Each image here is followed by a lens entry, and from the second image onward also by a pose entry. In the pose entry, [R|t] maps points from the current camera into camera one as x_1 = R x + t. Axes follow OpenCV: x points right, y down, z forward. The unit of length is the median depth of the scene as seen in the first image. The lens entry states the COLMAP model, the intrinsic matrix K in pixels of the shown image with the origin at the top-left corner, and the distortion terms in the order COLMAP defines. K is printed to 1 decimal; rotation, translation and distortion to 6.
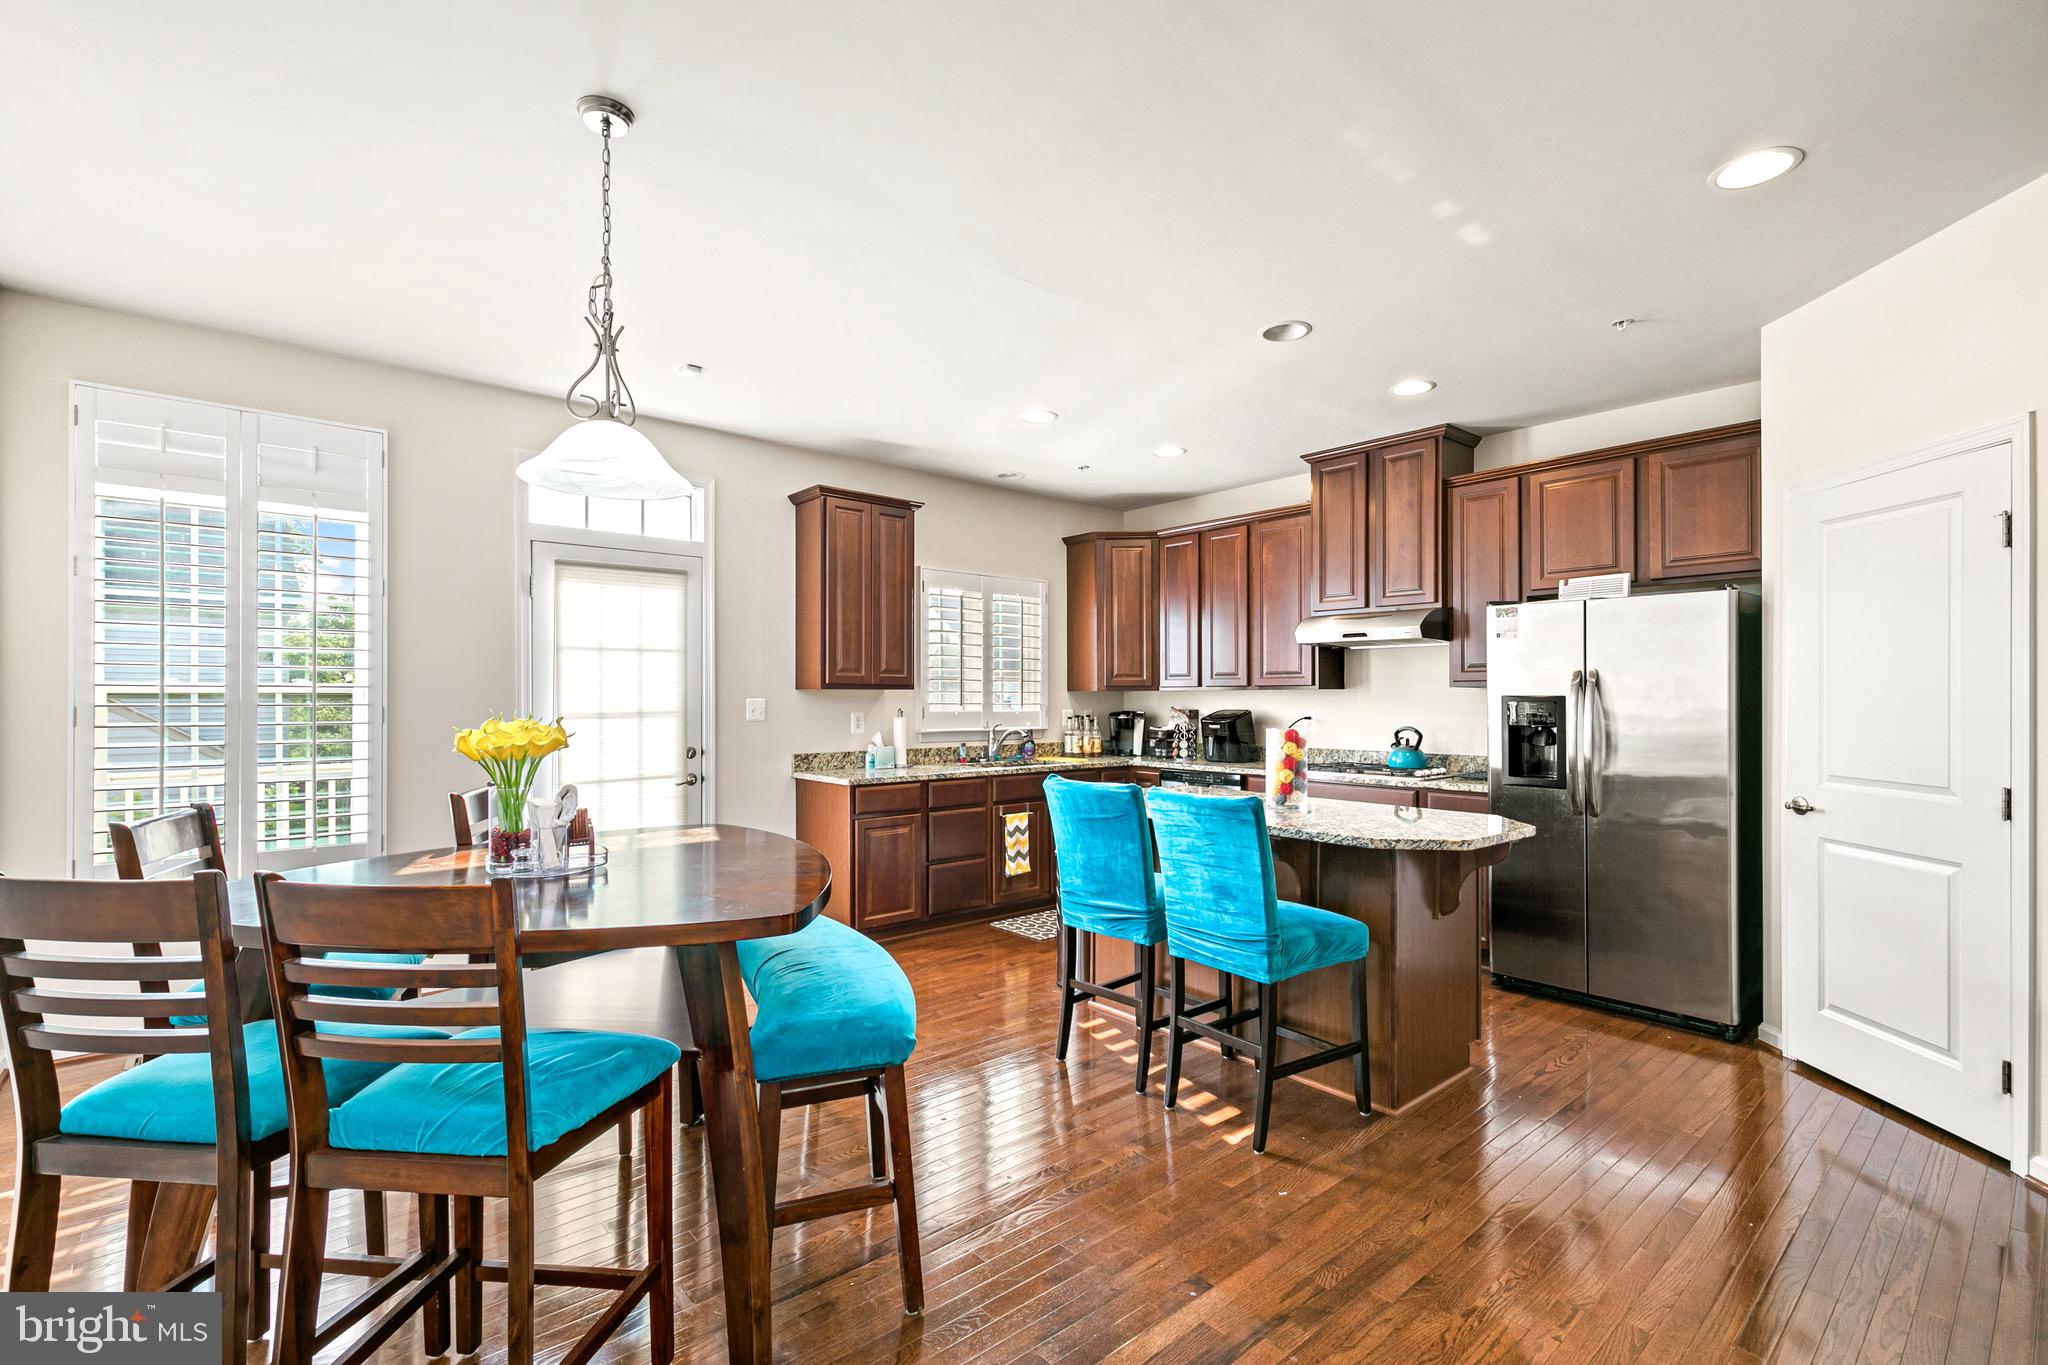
lens RADIAL K [[918.6, 0, 1018.5], [0, 918.6, 694.6], [0, 0, 1]] dist [0.007970, -0.000340]
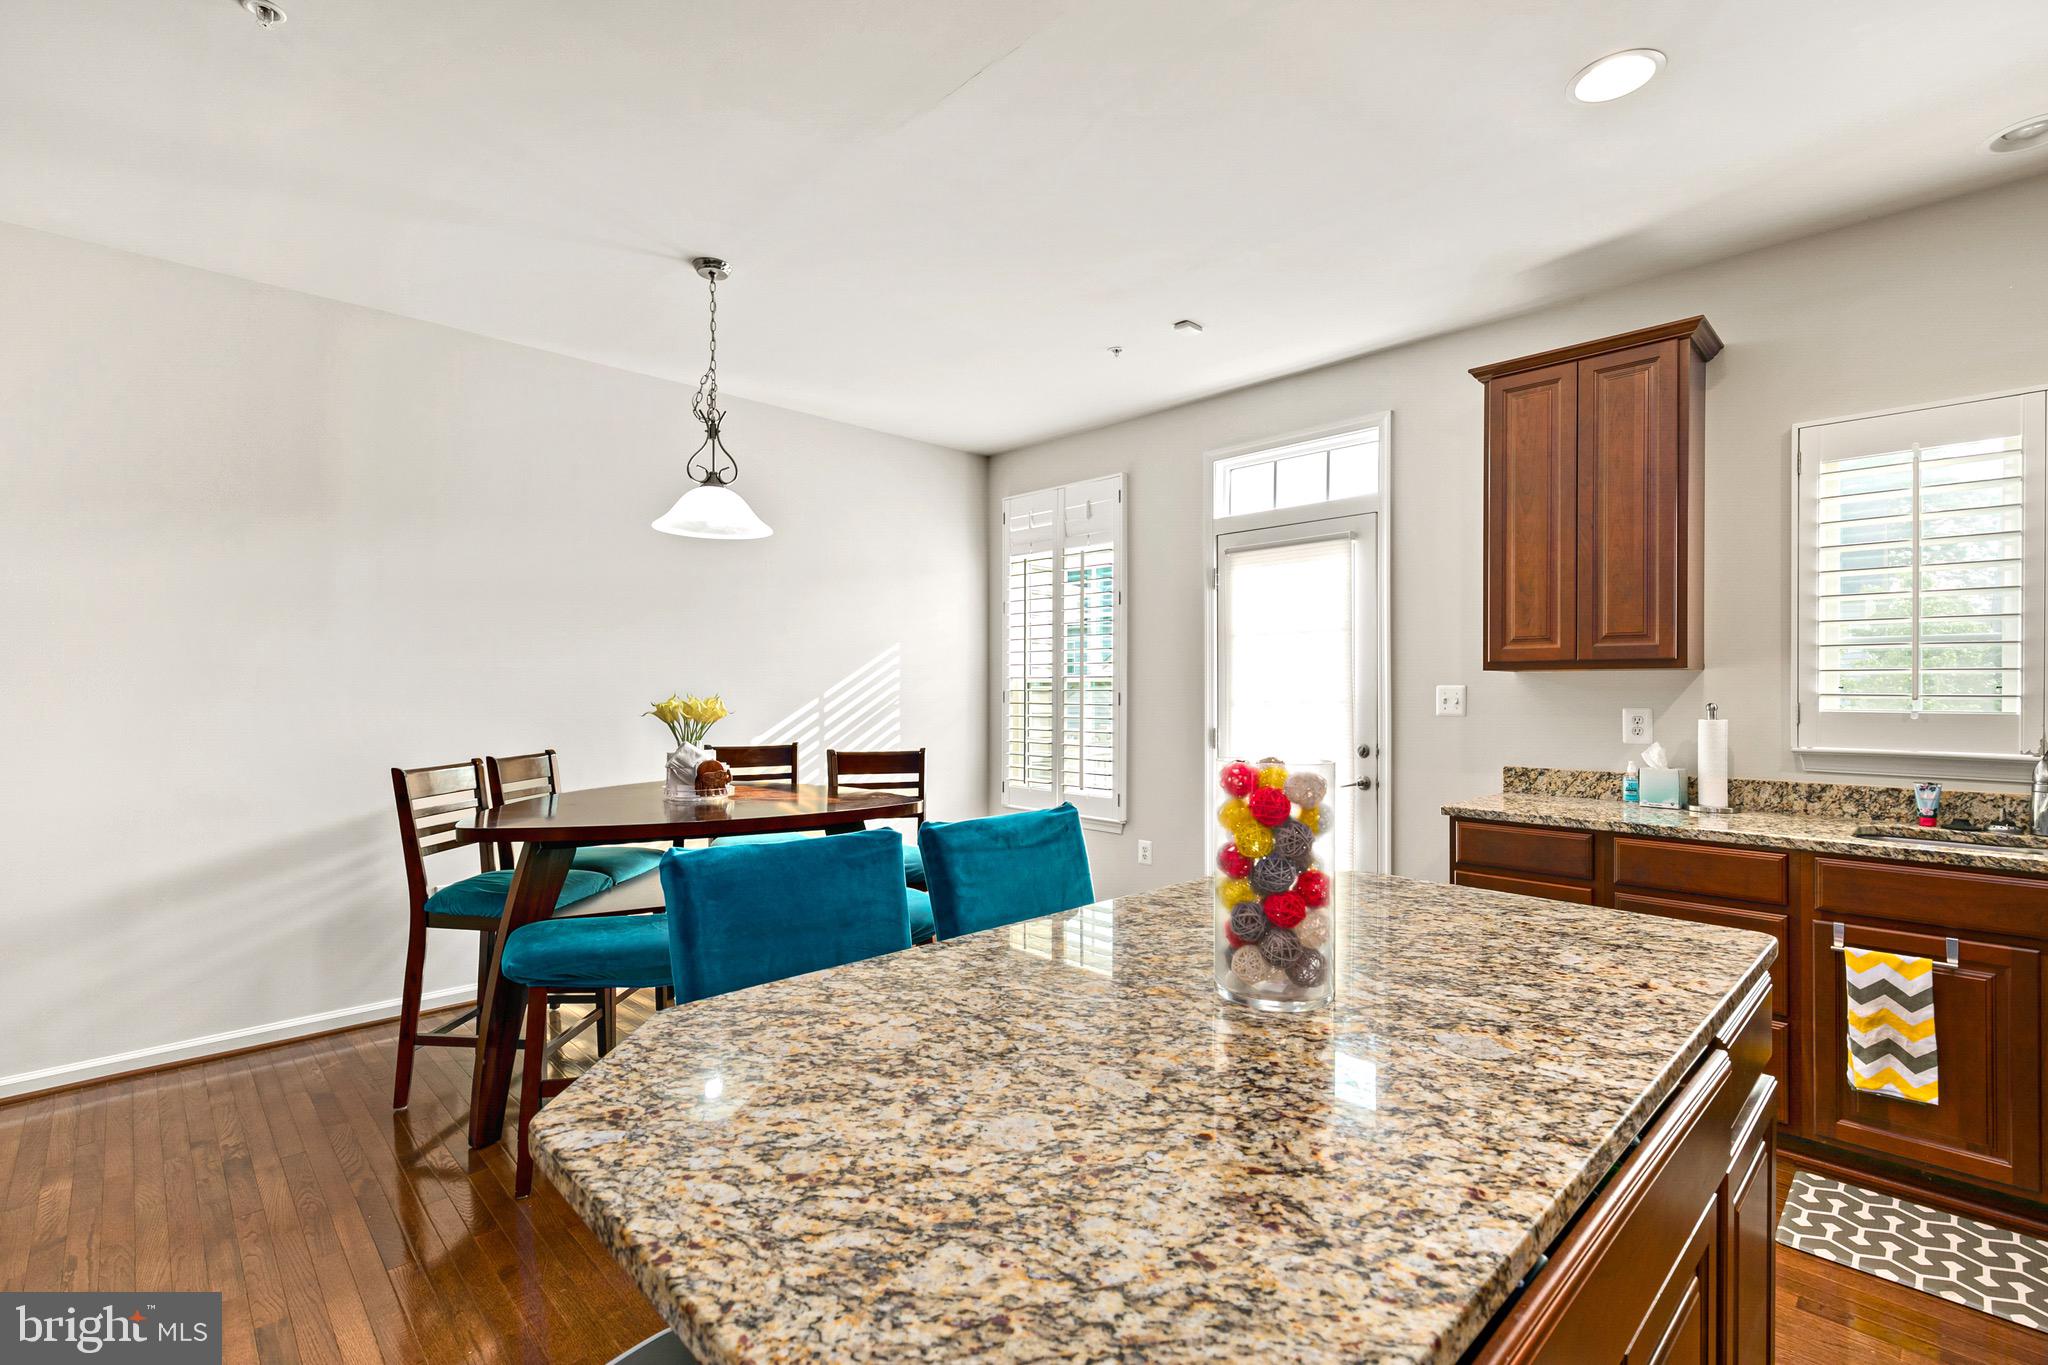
lens RADIAL K [[918.6, 0, 1018.5], [0, 918.6, 694.6], [0, 0, 1]] dist [0.007970, -0.000340]
pose [[0.054306, 0.004393, -0.998515, 0.437476], [0.002217, 0.999987, 0.004520, 0.007332], [0.998522, -0.002460, 0.054296, 0.620465]]
